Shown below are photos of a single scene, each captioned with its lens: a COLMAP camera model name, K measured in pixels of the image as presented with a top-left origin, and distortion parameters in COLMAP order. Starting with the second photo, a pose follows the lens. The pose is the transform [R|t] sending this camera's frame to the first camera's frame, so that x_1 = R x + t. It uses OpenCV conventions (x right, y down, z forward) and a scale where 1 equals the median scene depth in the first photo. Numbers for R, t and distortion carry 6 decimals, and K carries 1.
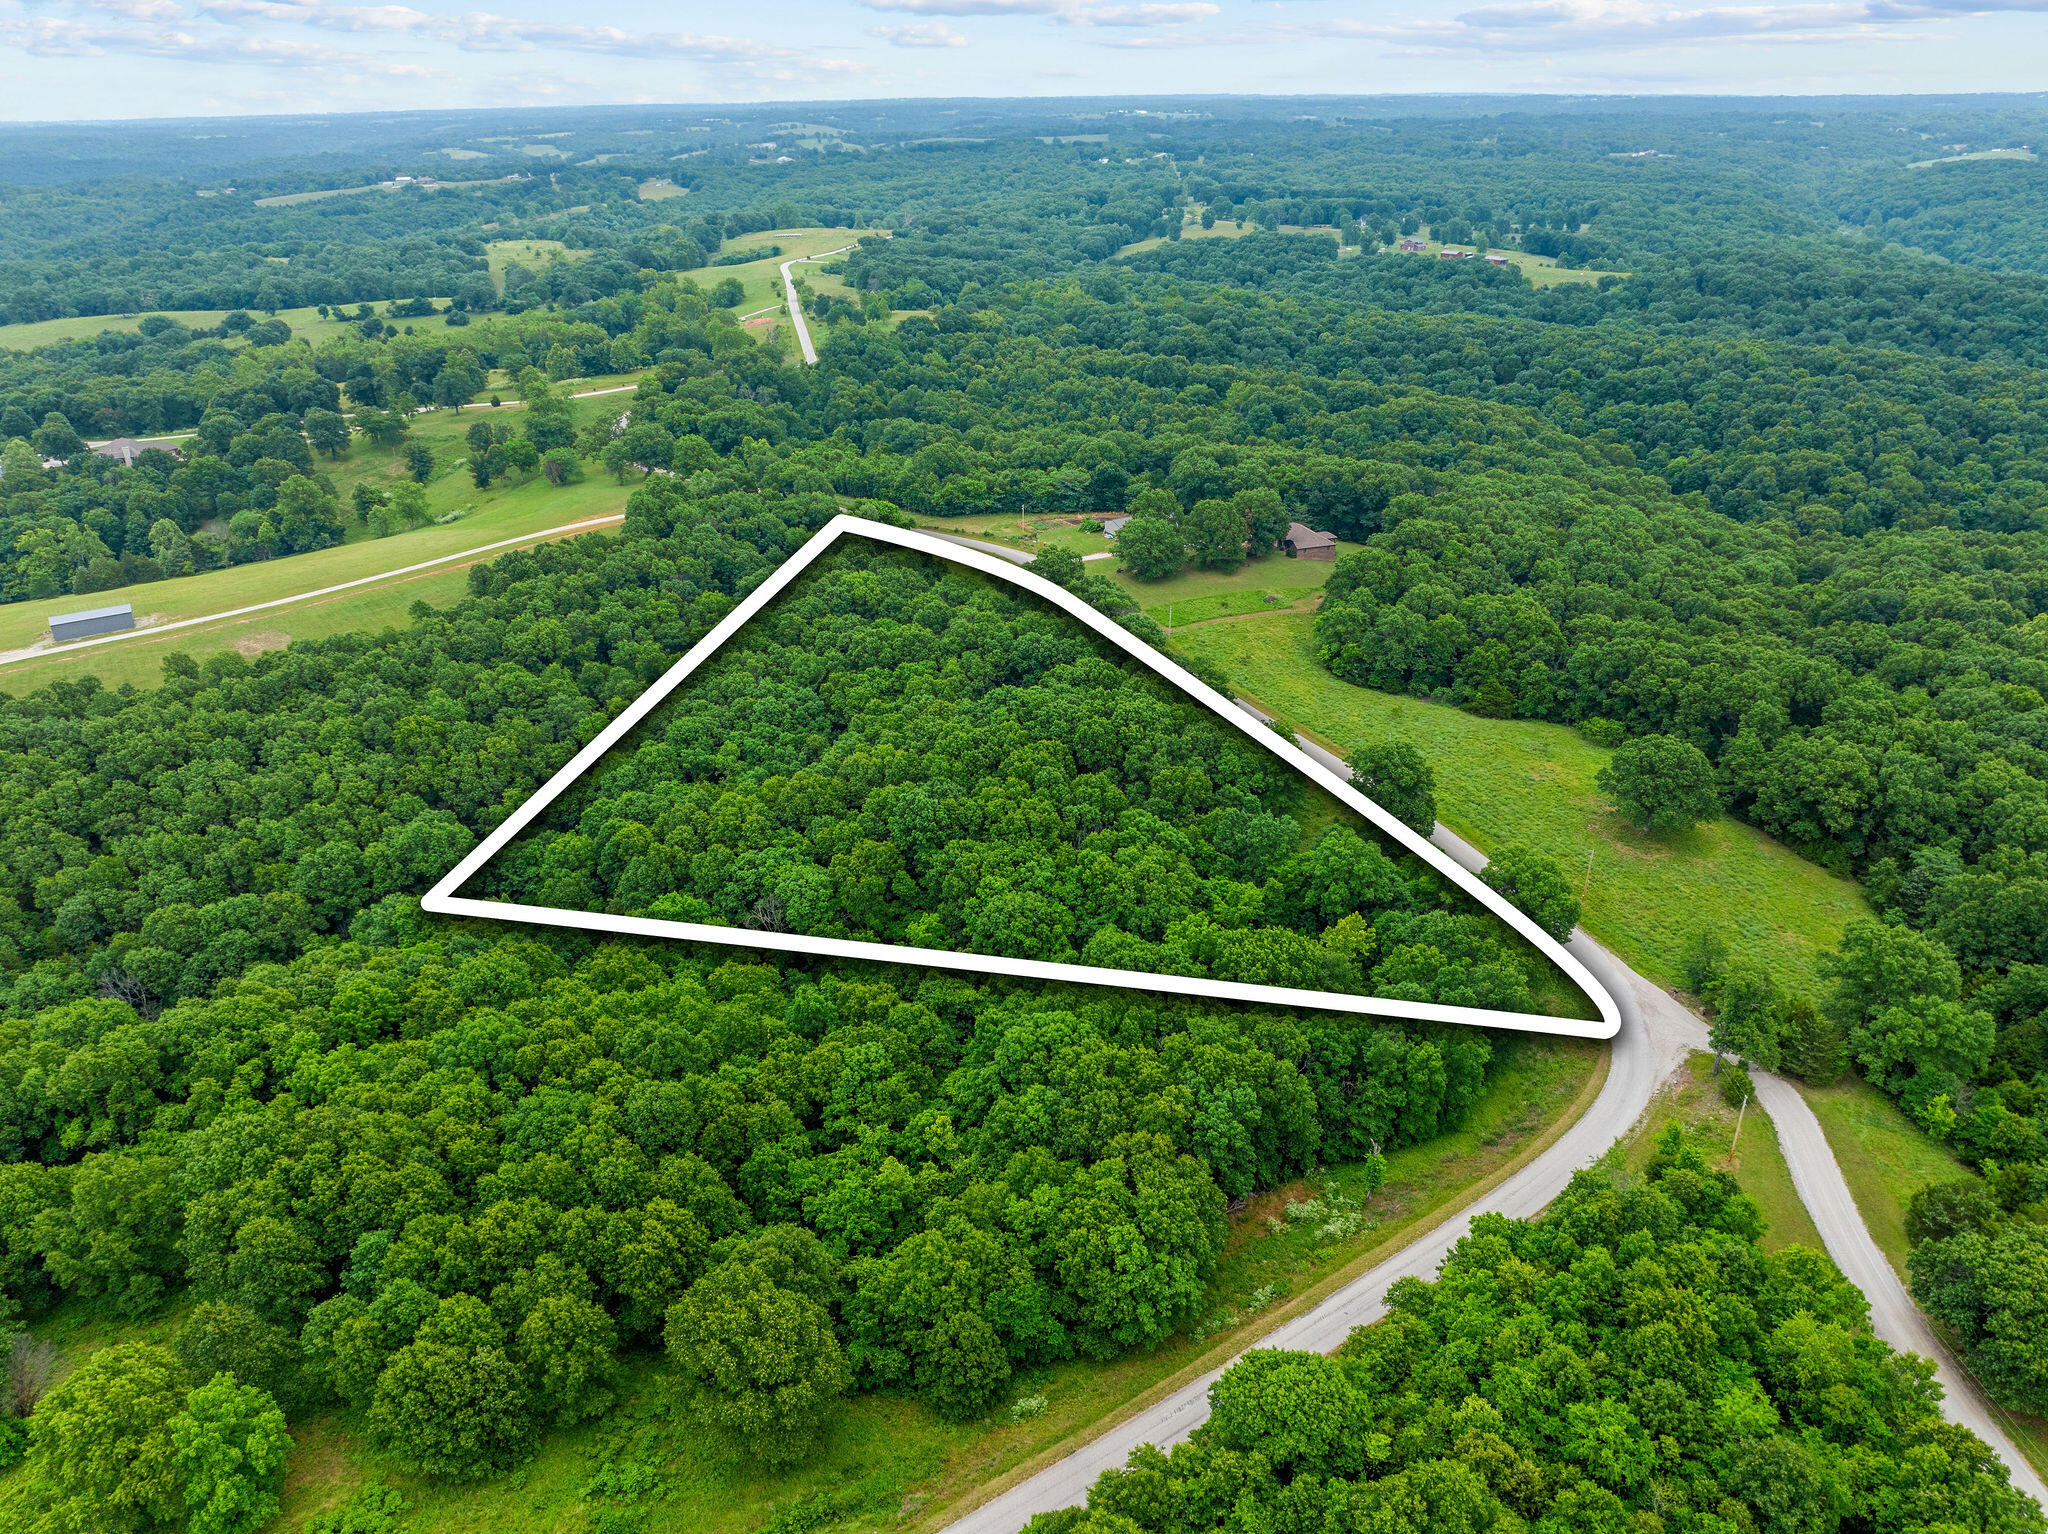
lens RADIAL K [[1439.3, 0, 1026.9], [0, 1439.3, 763.6], [0, 0, 1]] dist [-0.046507, 0.017997]
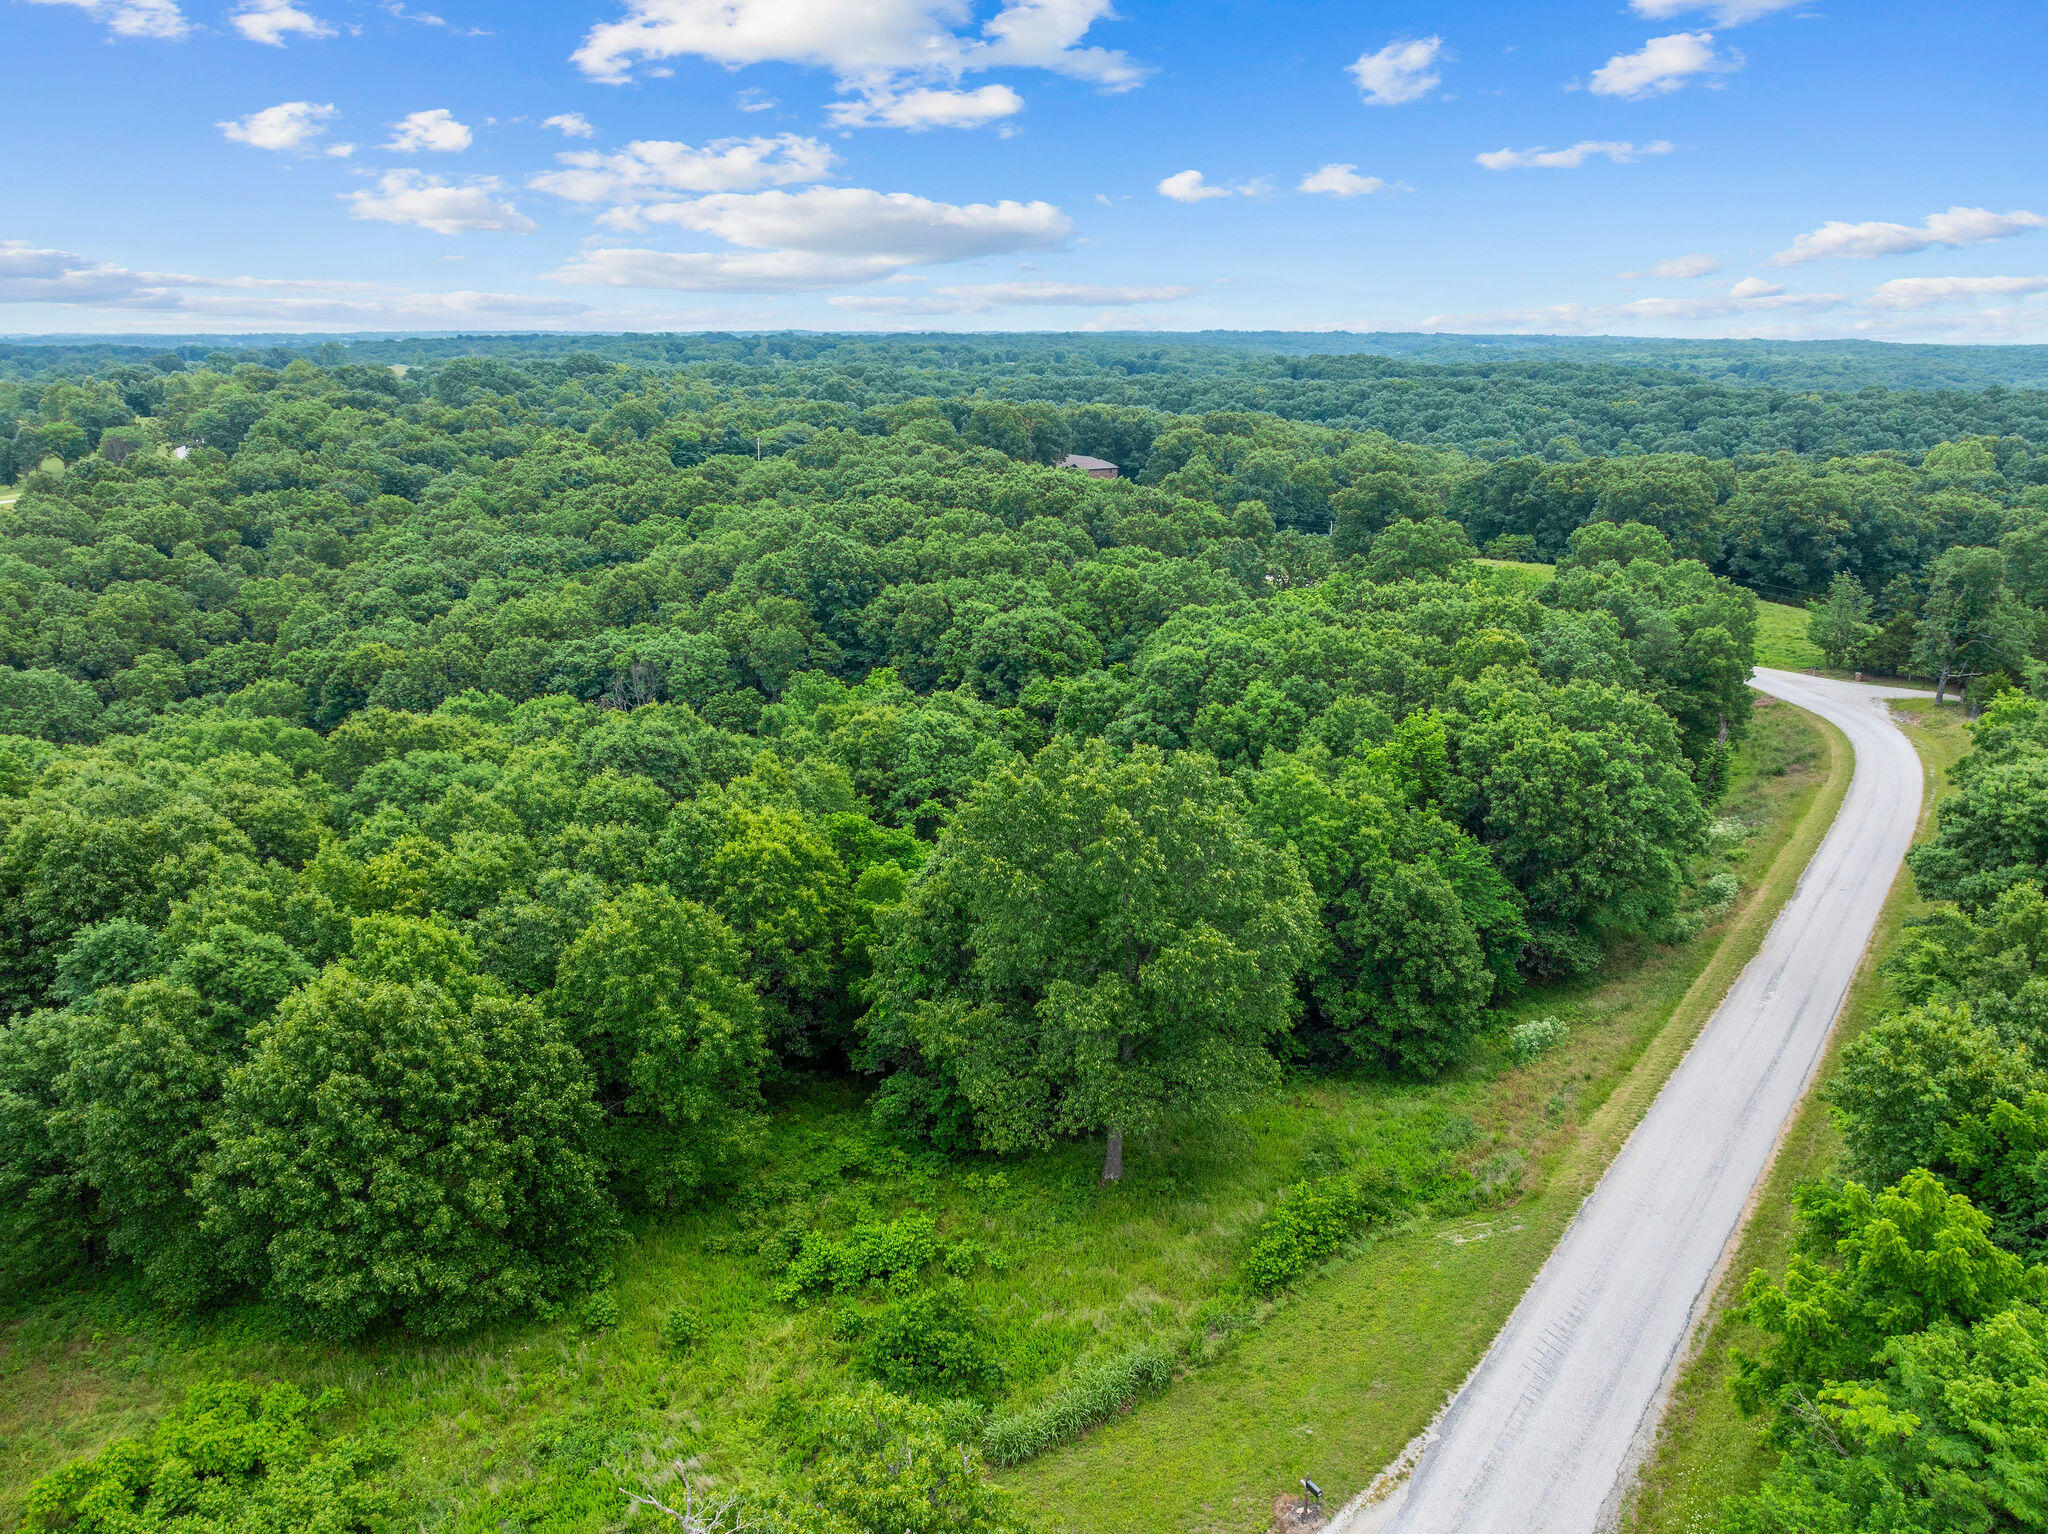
lens RADIAL K [[1439.3, 0, 1026.9], [0, 1439.3, 763.6], [0, 0, 1]] dist [-0.046507, 0.017997]
pose [[0.951082, -0.067766, 0.301415, -0.351866], [0.113519, 0.984051, -0.136957, 0.416482], [-0.287327, 0.164474, 0.943606, 0.544264]]
